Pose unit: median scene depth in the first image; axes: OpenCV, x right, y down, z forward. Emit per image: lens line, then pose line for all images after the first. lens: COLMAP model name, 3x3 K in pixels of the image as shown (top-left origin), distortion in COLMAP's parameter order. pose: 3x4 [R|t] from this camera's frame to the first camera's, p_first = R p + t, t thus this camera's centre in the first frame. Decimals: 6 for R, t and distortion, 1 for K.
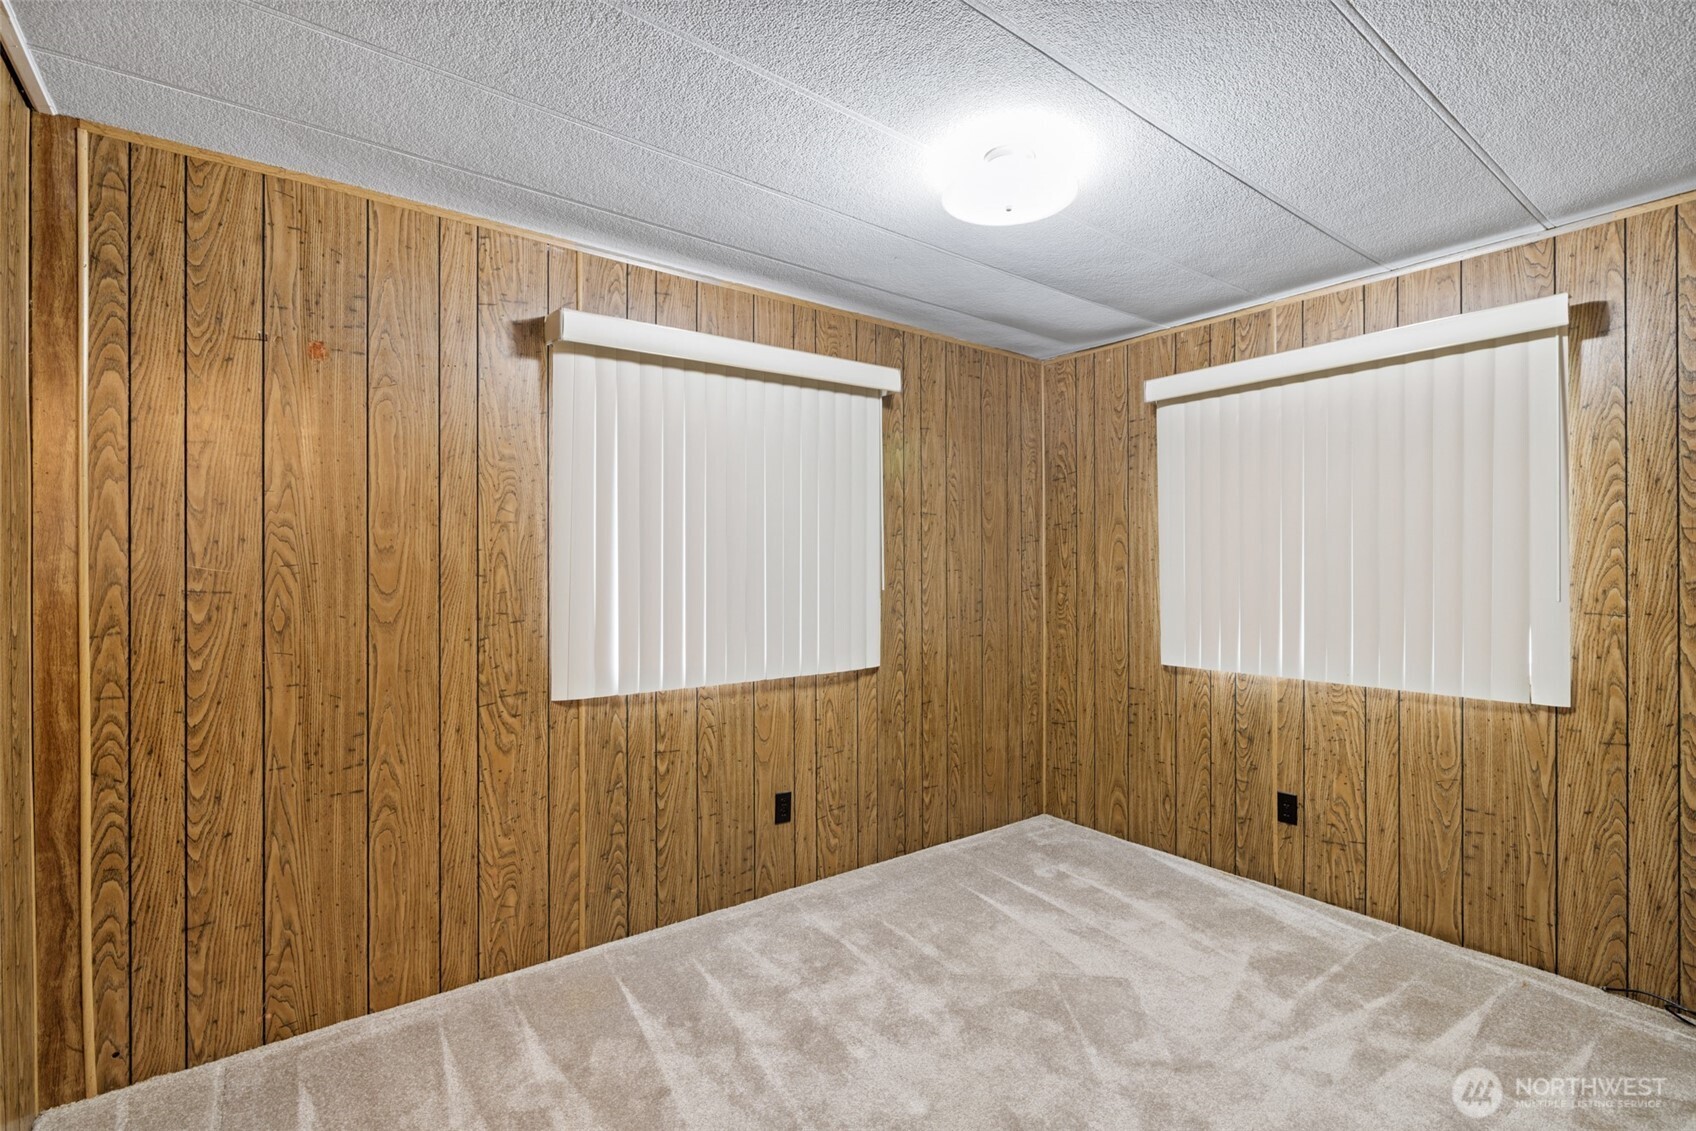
lens RADIAL K [[778.4, 0, 847.5], [0, 778.4, 568.8], [0, 0, 1]] dist [-0.007785, 0.001158]
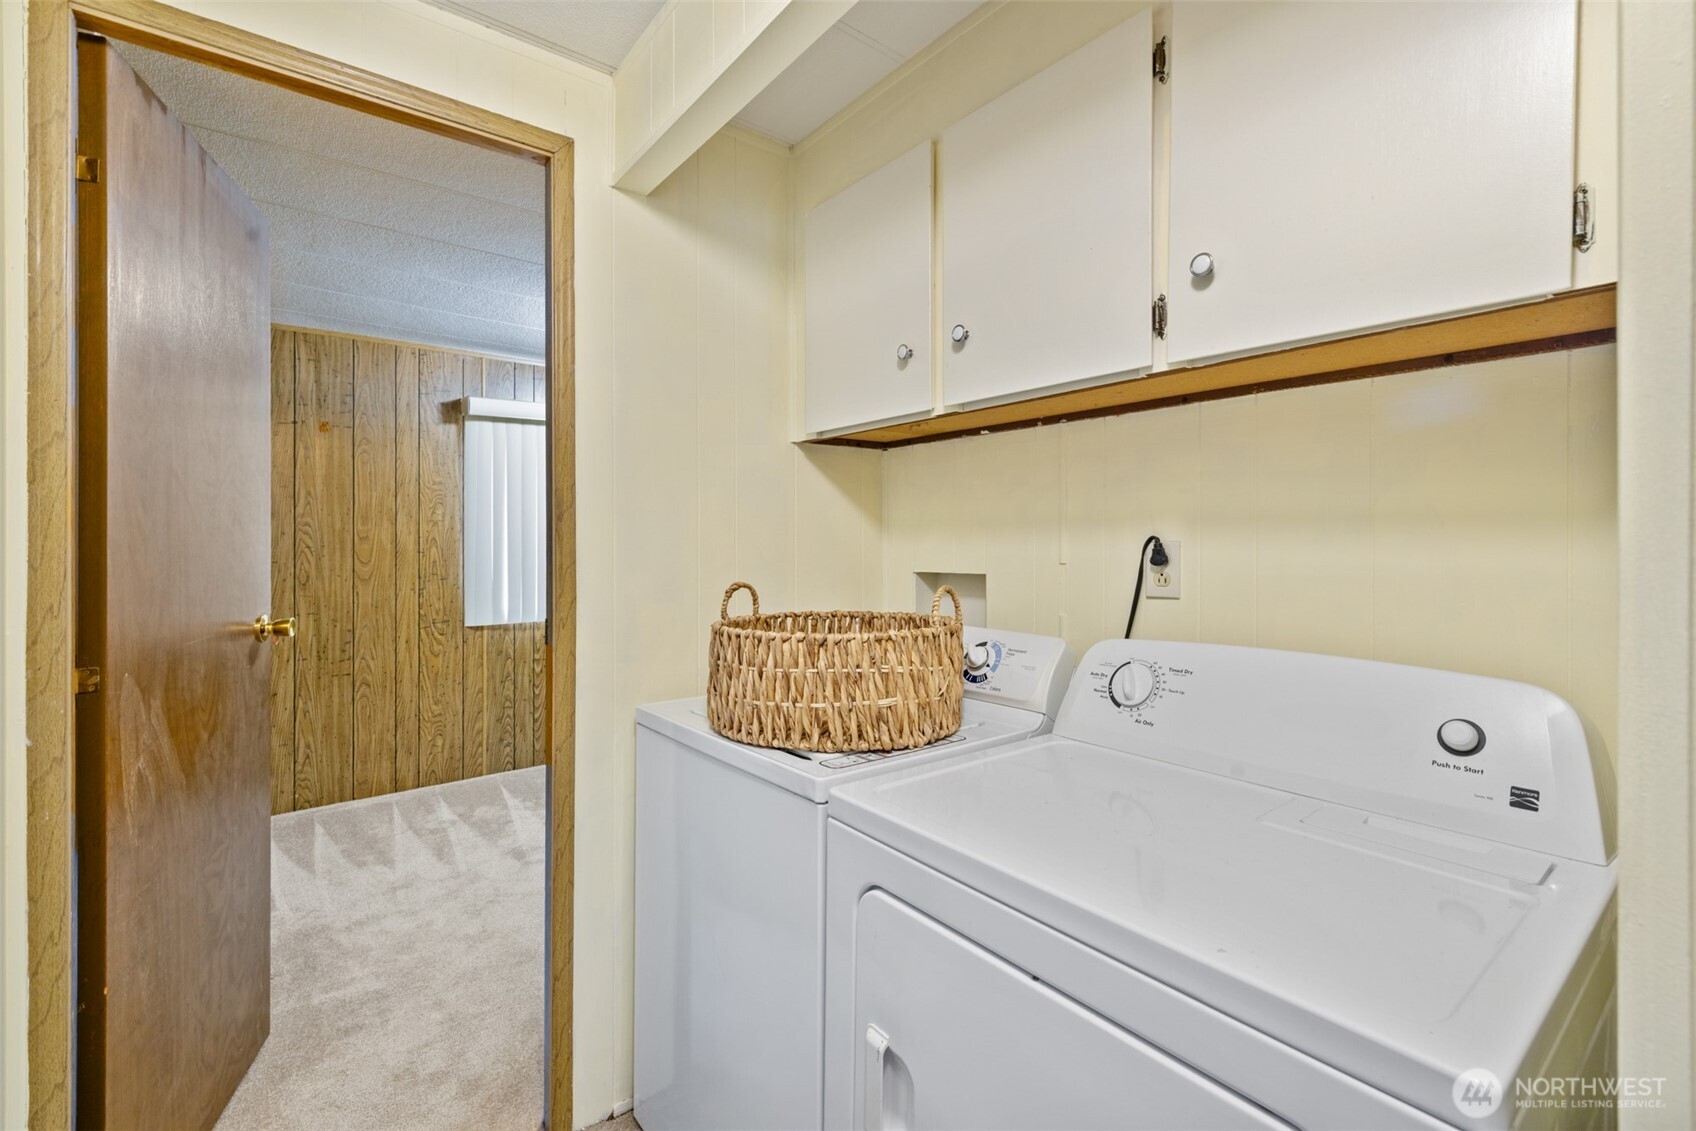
lens RADIAL K [[718.8, 0, 828.4], [0, 718.8, 537.8], [0, 0, 1]] dist [-0.001275, 0.000060]
pose [[0.999641, -0.000074, 0.026779, 0.401528], [0.000122, 0.999998, -0.001783, -0.020992], [-0.026779, 0.001786, 0.999640, -0.636588]]
